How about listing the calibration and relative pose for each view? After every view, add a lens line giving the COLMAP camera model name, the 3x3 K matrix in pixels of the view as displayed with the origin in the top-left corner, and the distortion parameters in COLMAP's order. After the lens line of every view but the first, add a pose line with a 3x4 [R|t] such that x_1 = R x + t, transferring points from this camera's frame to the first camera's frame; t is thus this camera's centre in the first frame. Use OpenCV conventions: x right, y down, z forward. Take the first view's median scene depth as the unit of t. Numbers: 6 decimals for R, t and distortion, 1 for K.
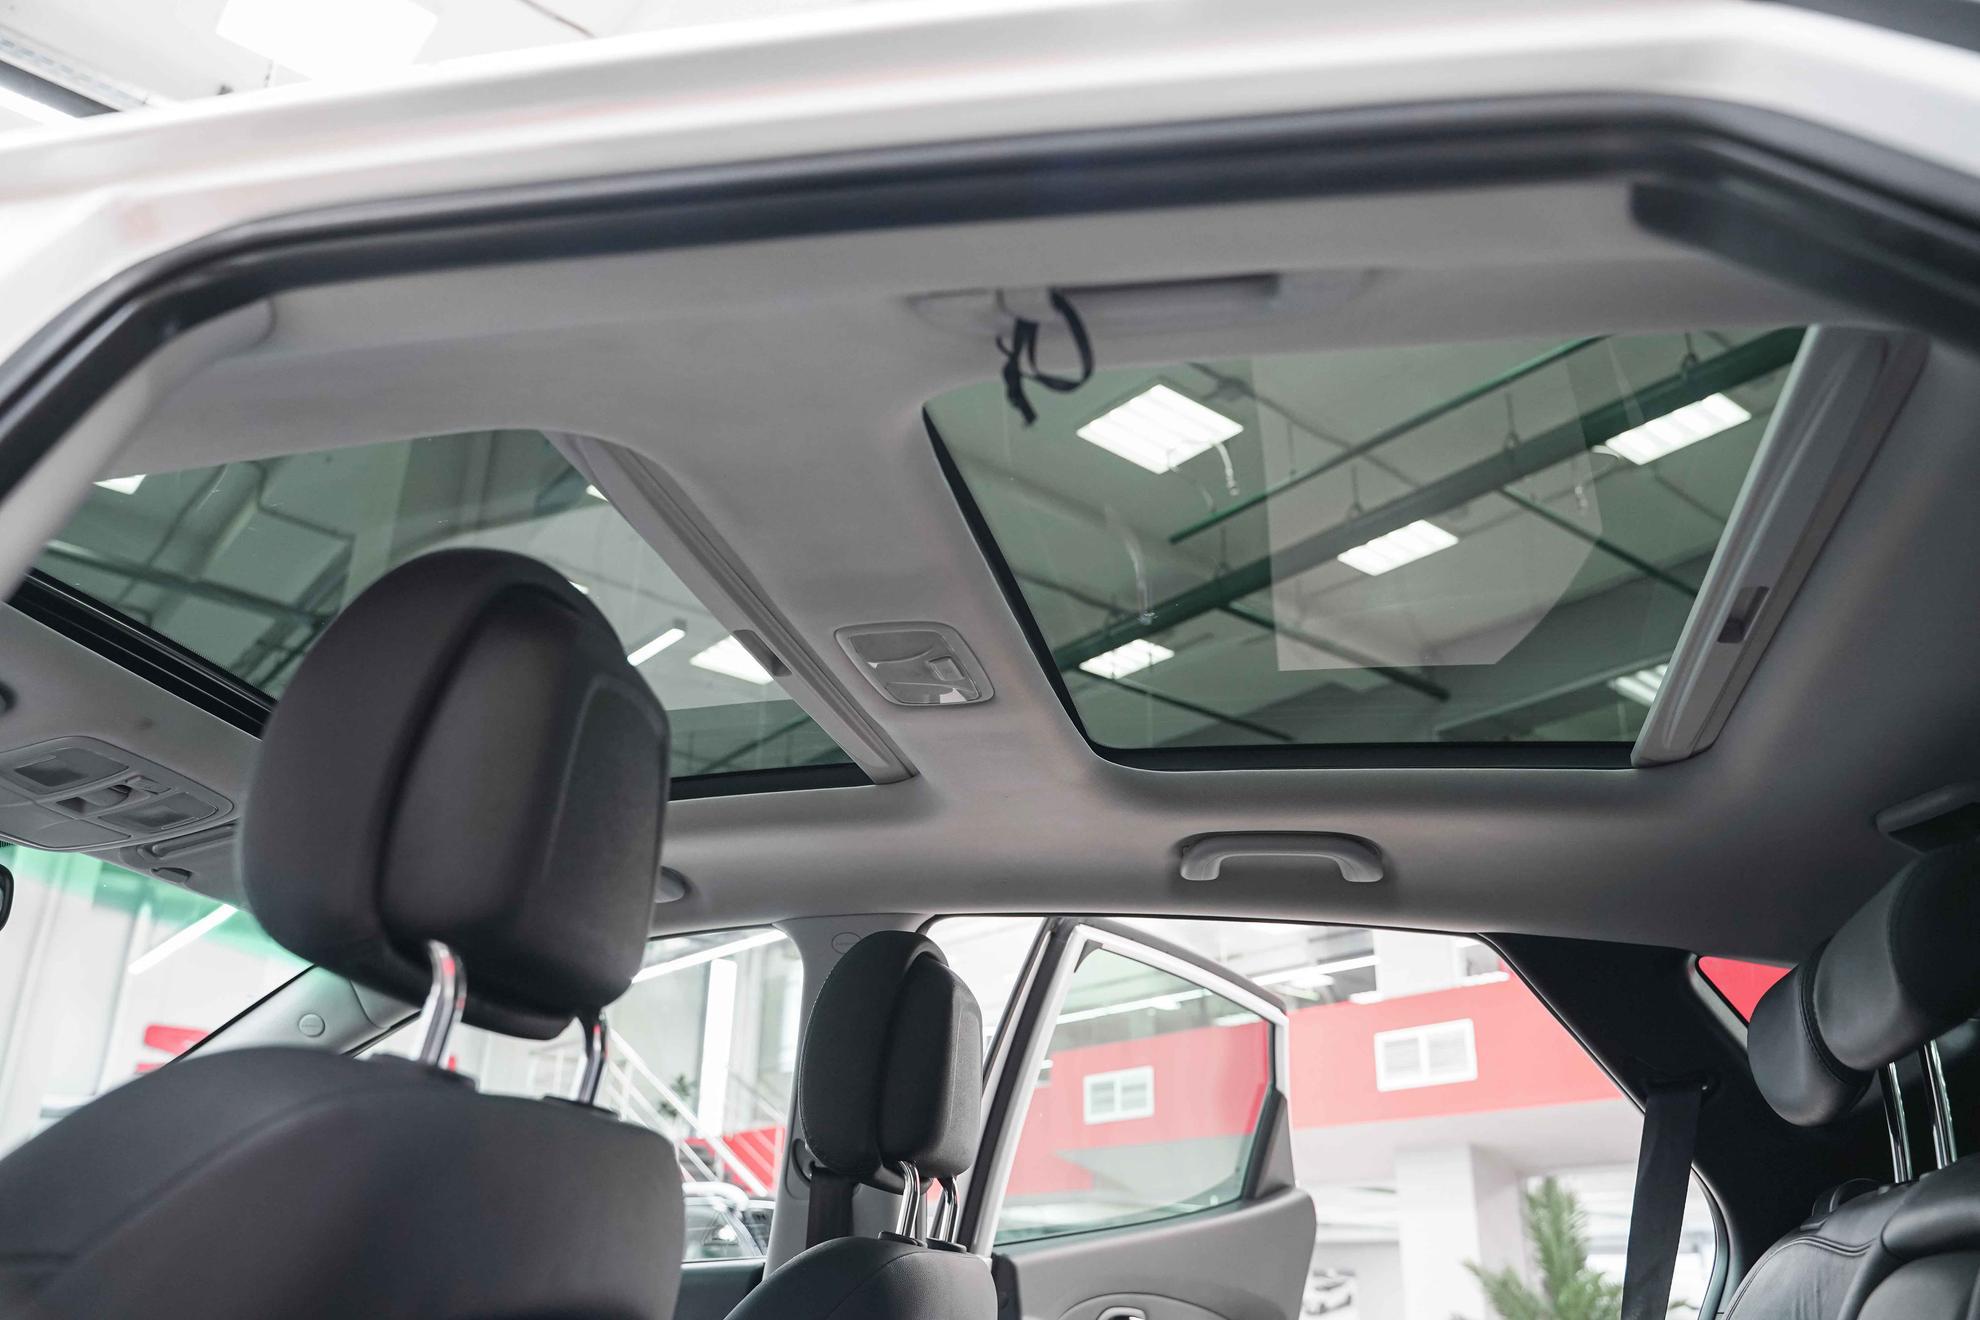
lens RADIAL K [[1539.9, 0, 981.1], [0, 1539.9, 660.7], [0, 0, 1]] dist [-0.012043, -0.003666]
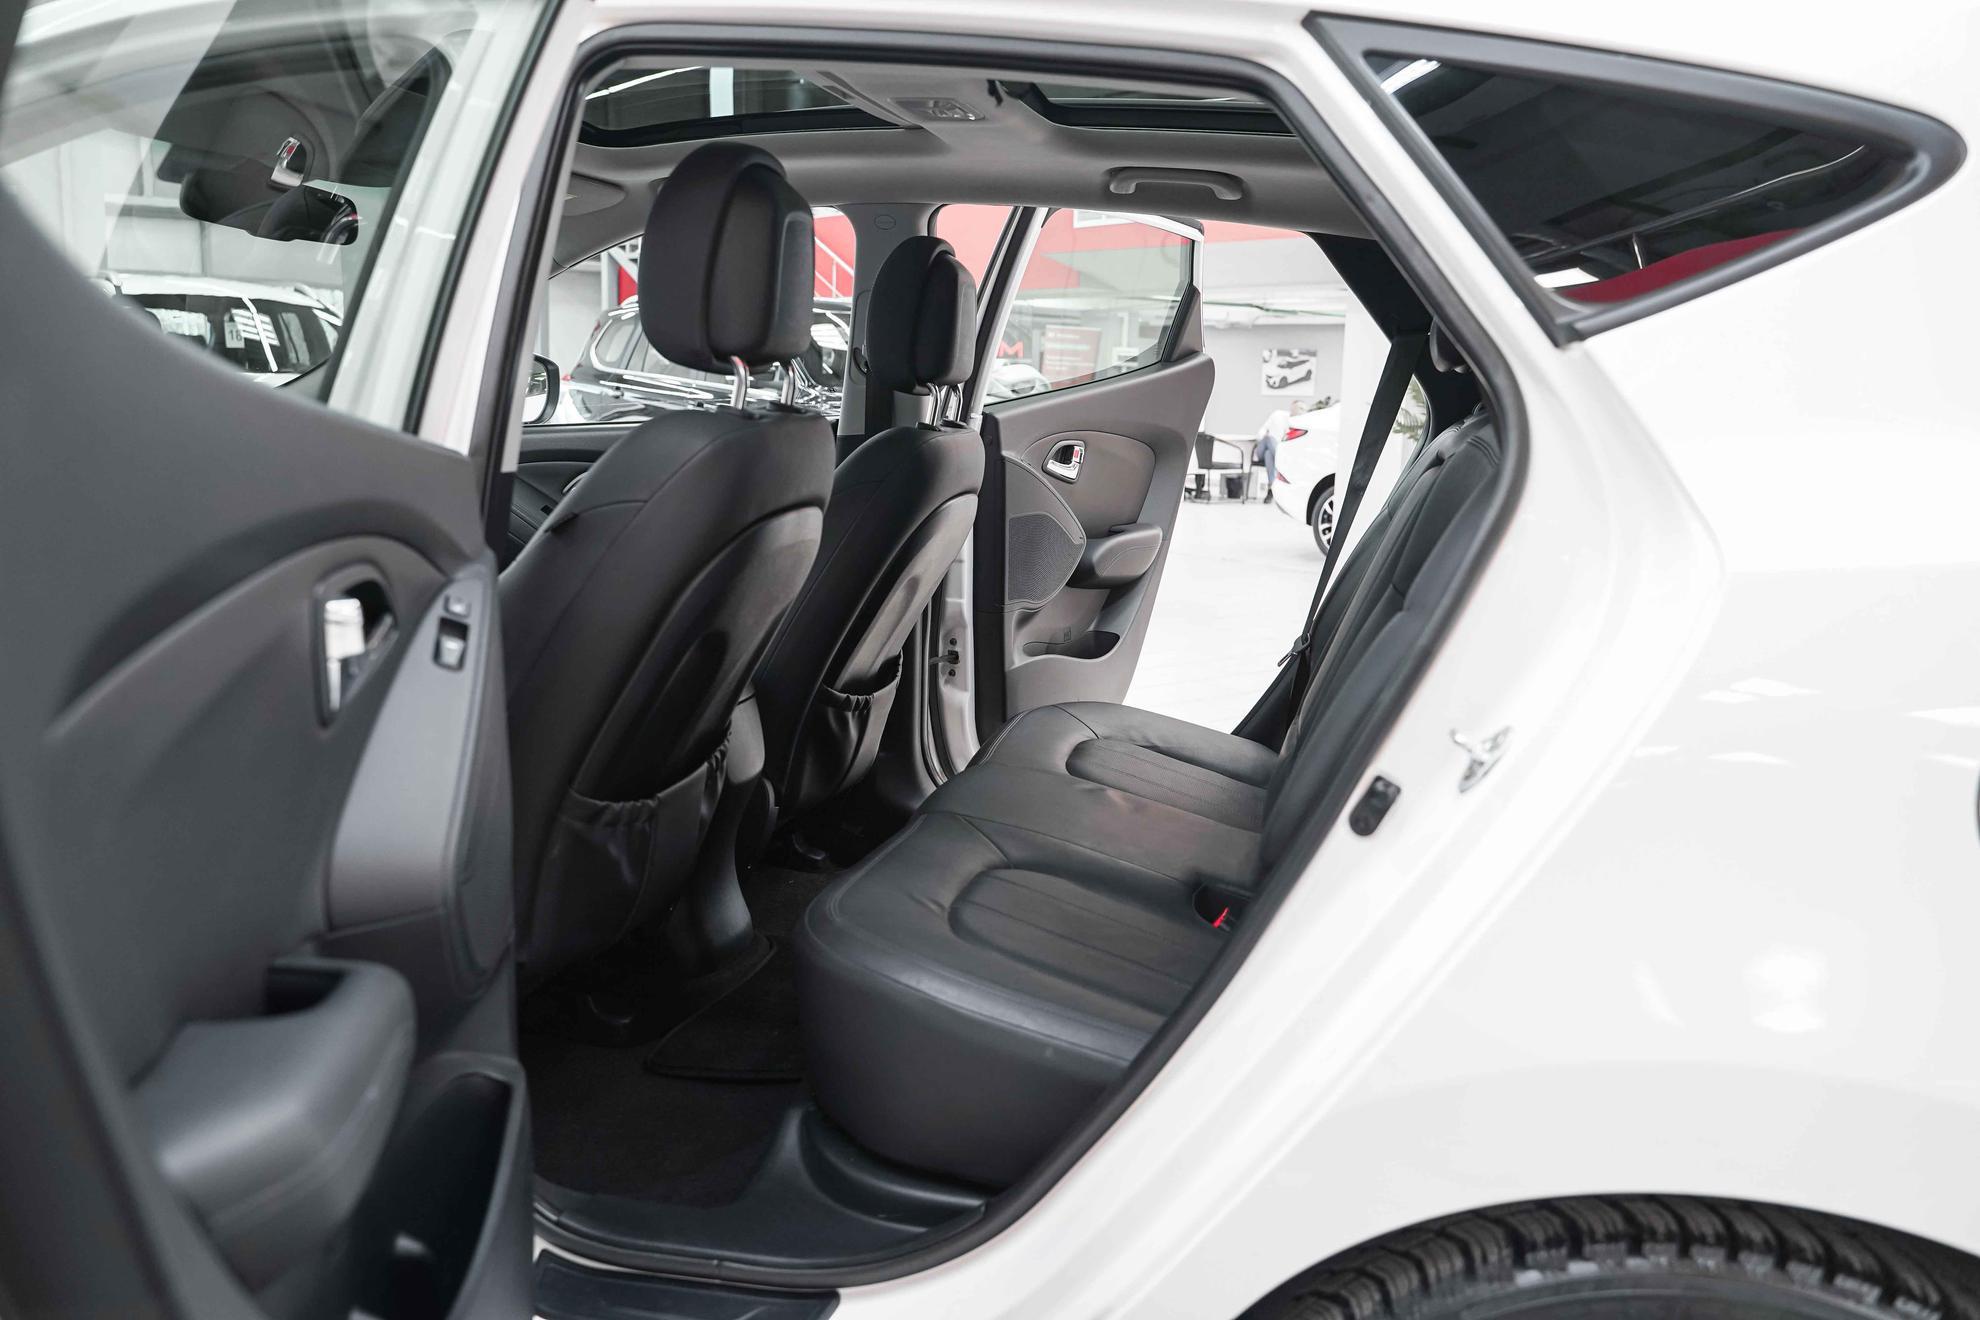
lens RADIAL K [[1539.9, 0, 981.1], [0, 1539.9, 660.7], [0, 0, 1]] dist [-0.012043, -0.003666]
pose [[0.999963, 0.007797, 0.003702, 0.002466], [-0.008543, 0.832864, 0.553411, -0.287113], [0.001232, -0.553422, 0.832900, -0.466629]]
